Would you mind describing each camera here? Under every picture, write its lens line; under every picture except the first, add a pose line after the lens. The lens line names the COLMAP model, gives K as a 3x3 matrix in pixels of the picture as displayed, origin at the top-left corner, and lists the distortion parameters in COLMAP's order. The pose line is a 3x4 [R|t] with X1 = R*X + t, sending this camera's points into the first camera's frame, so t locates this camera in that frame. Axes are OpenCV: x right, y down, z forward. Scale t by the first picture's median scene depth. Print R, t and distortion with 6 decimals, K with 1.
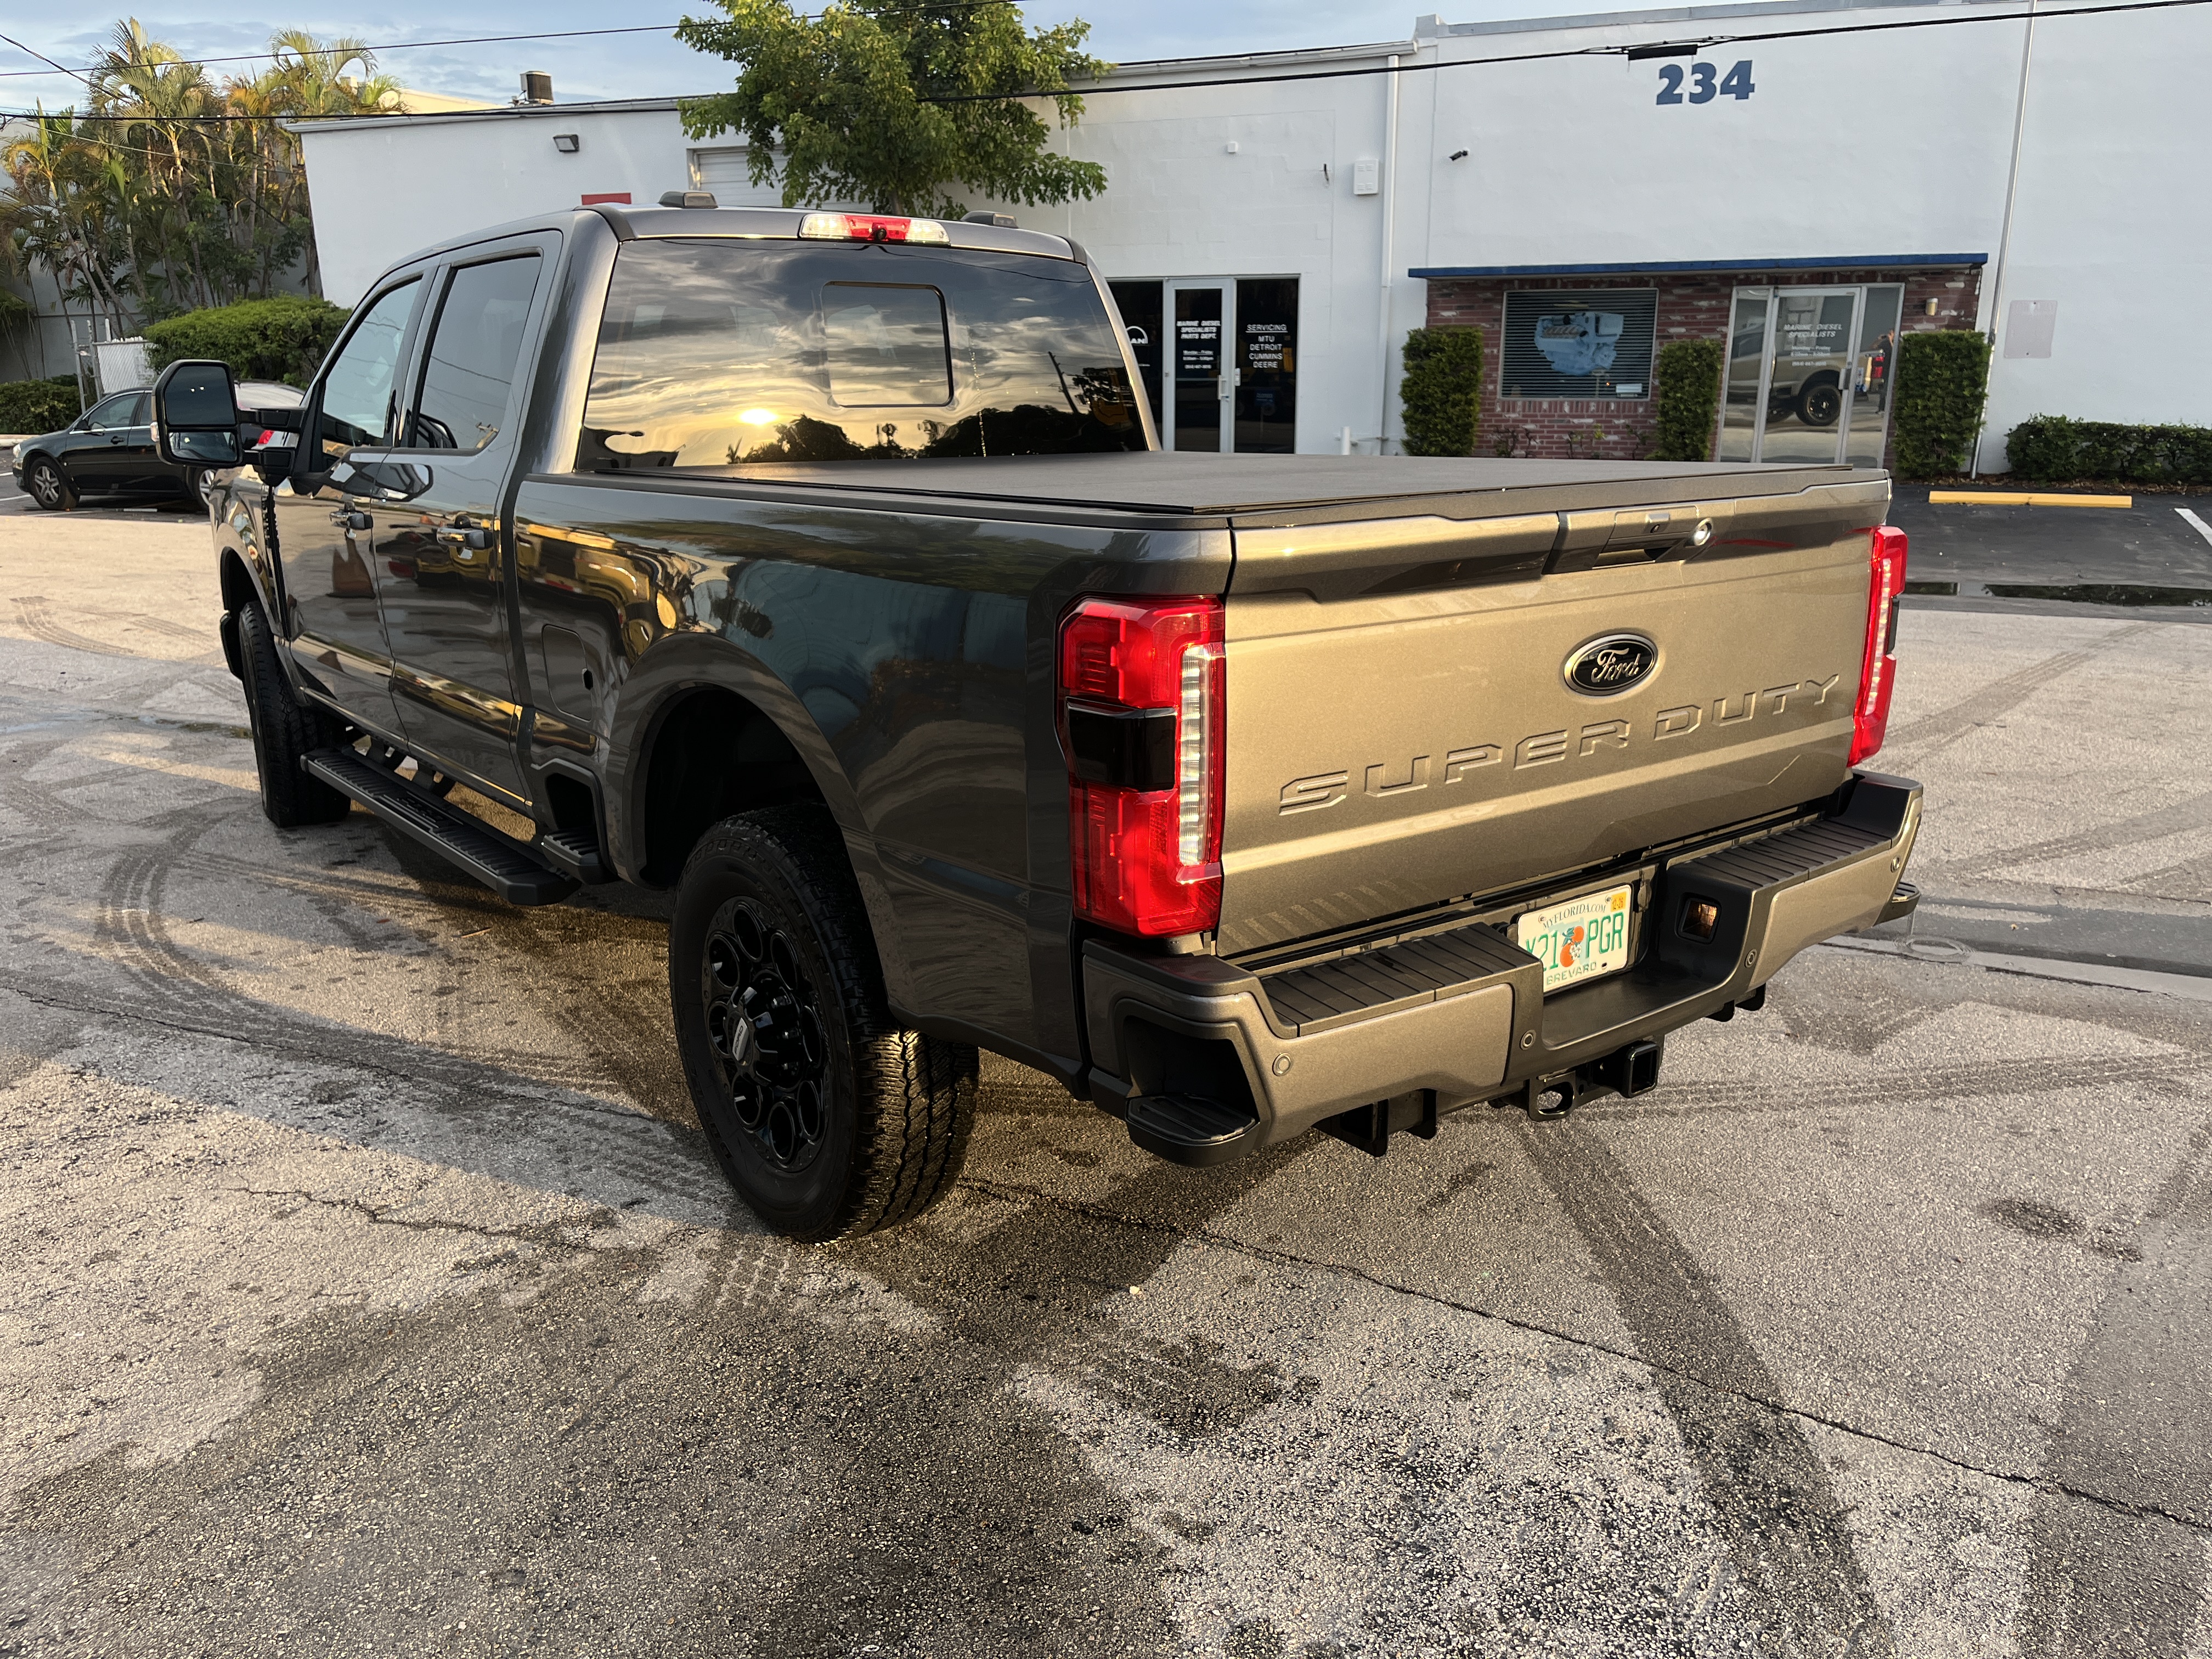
lens RADIAL K [[1732.2, 0, 1067.5], [0, 1732.2, 833.2], [0, 0, 1]] dist [0.036284, -0.159122]
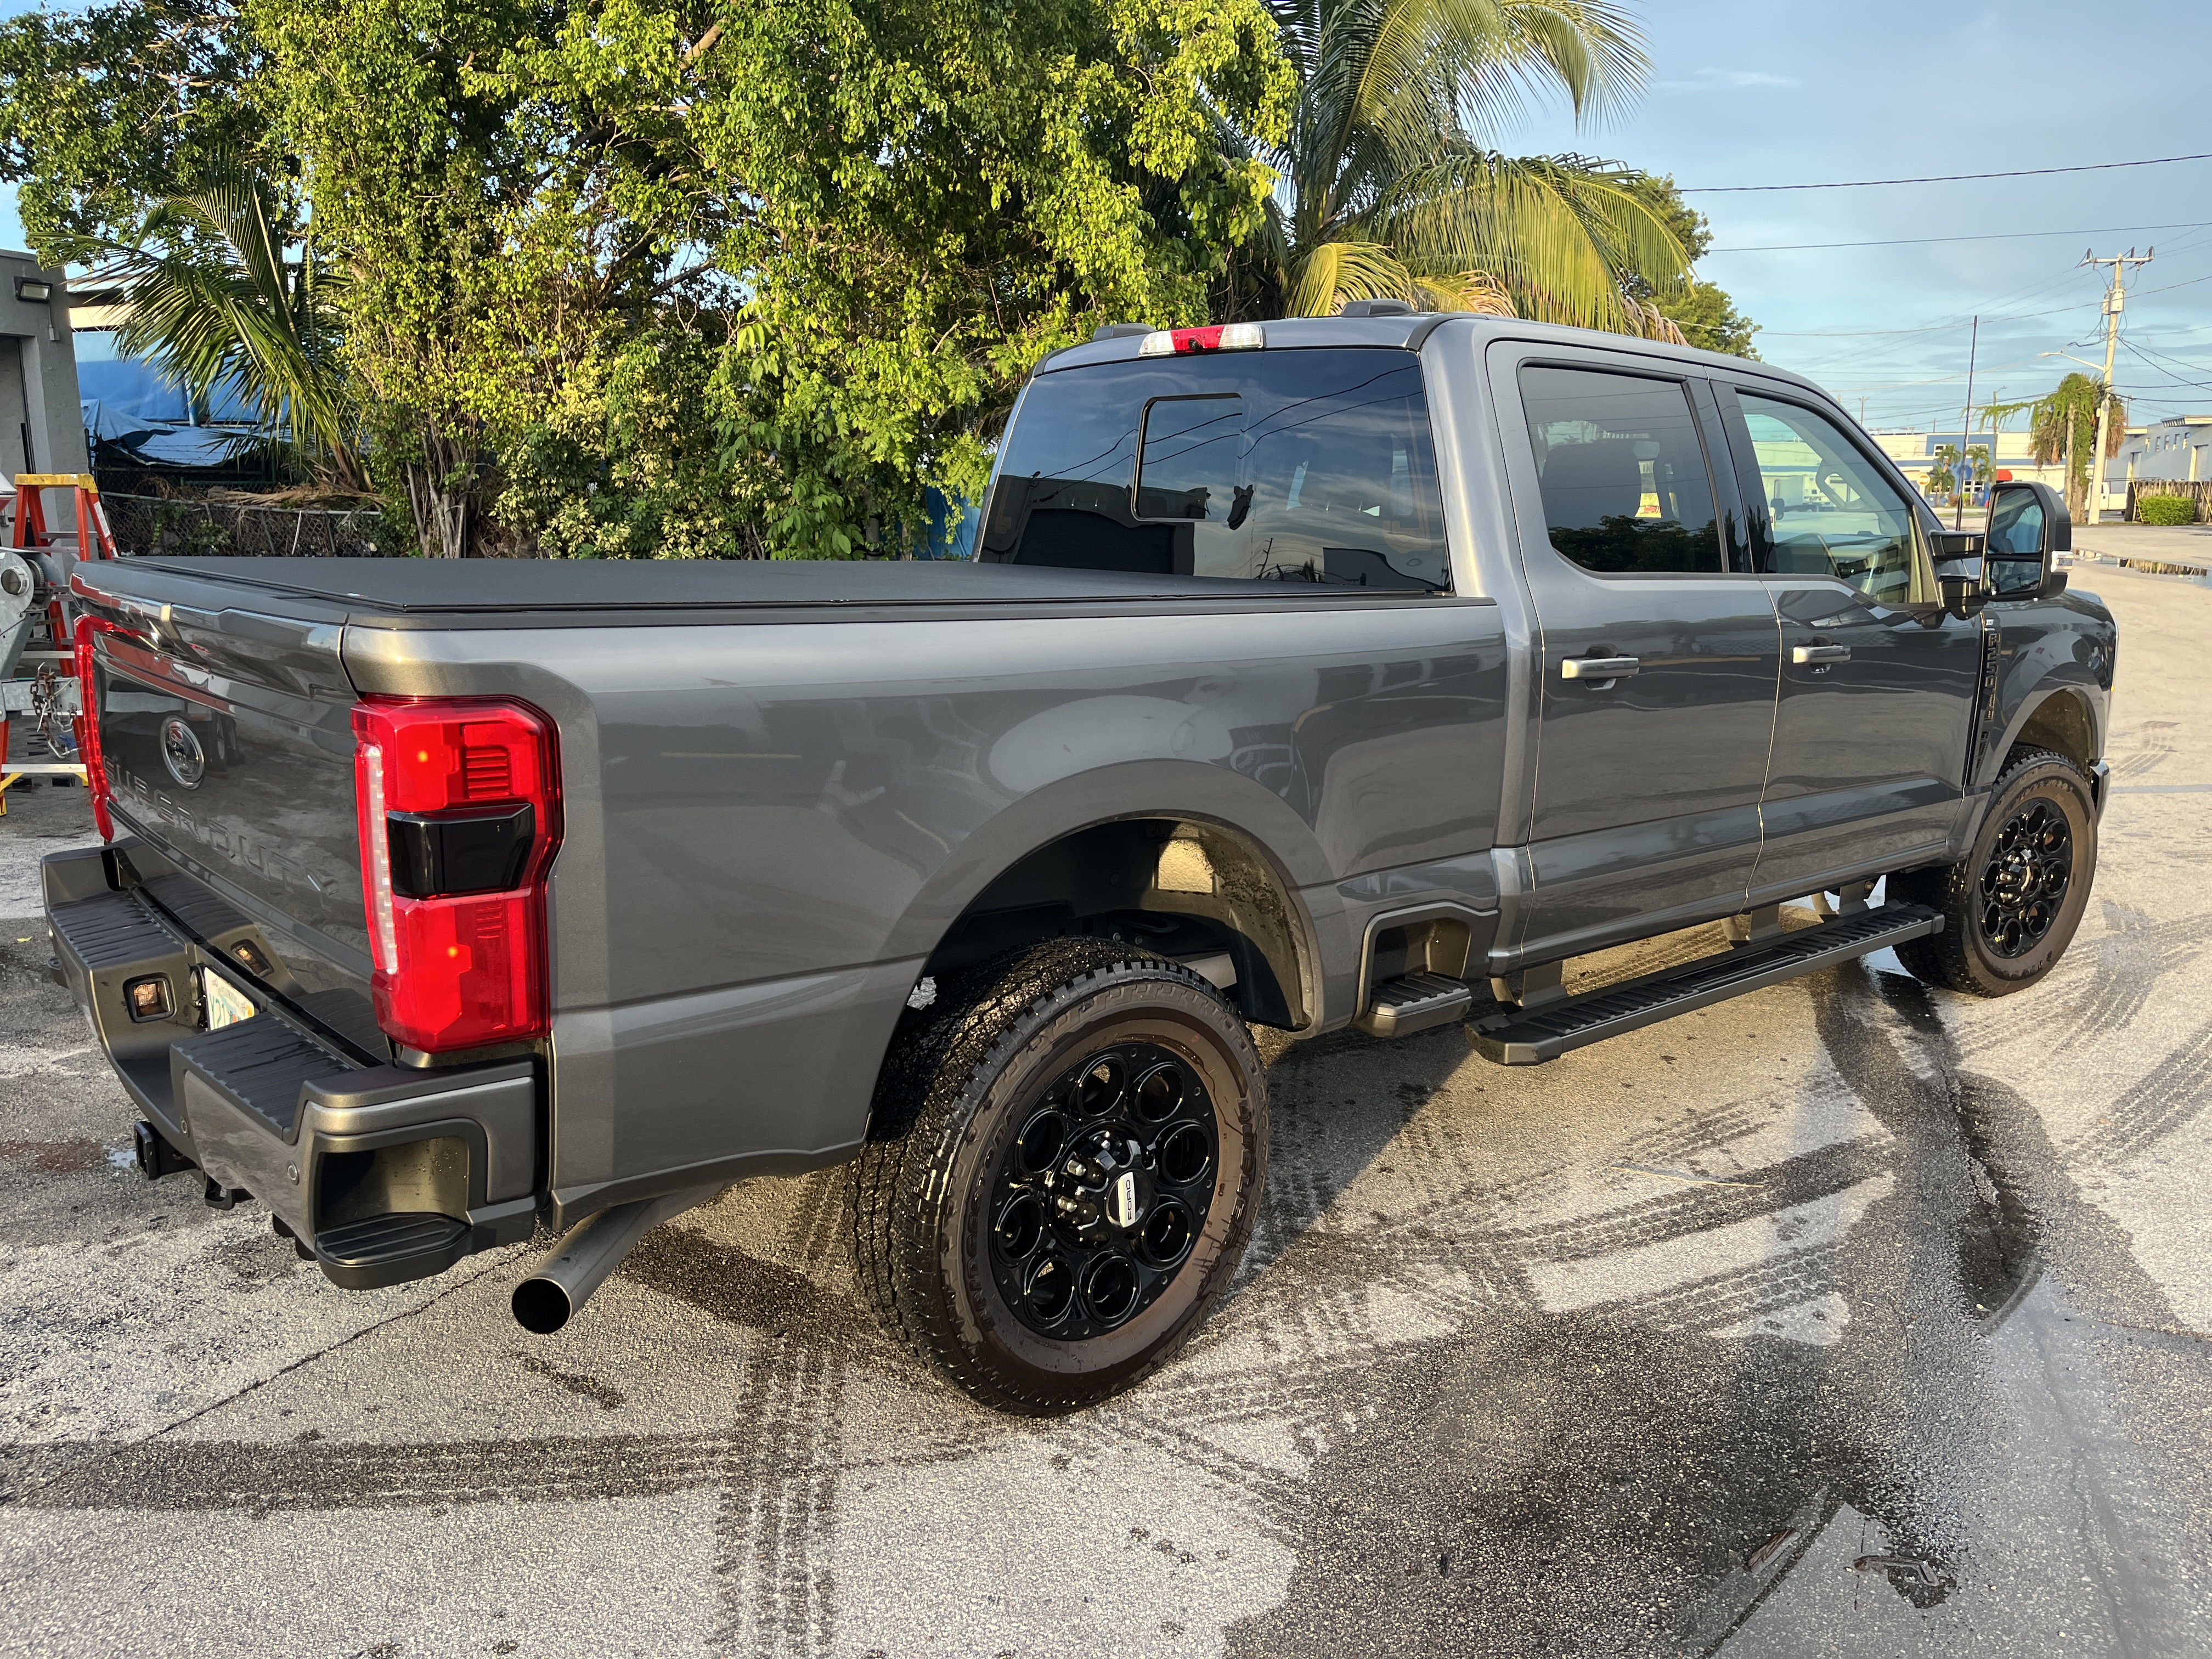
lens RADIAL K [[1658.9, 0, 1118.5], [0, 1658.9, 864.5], [0, 0, 1]] dist [0.089689, -0.134677]
pose [[0.077896, 0.217190, -0.973016, 1.257406], [-0.271957, 0.943597, 0.188851, -0.348779], [0.959151, 0.249908, 0.132569, 1.338668]]
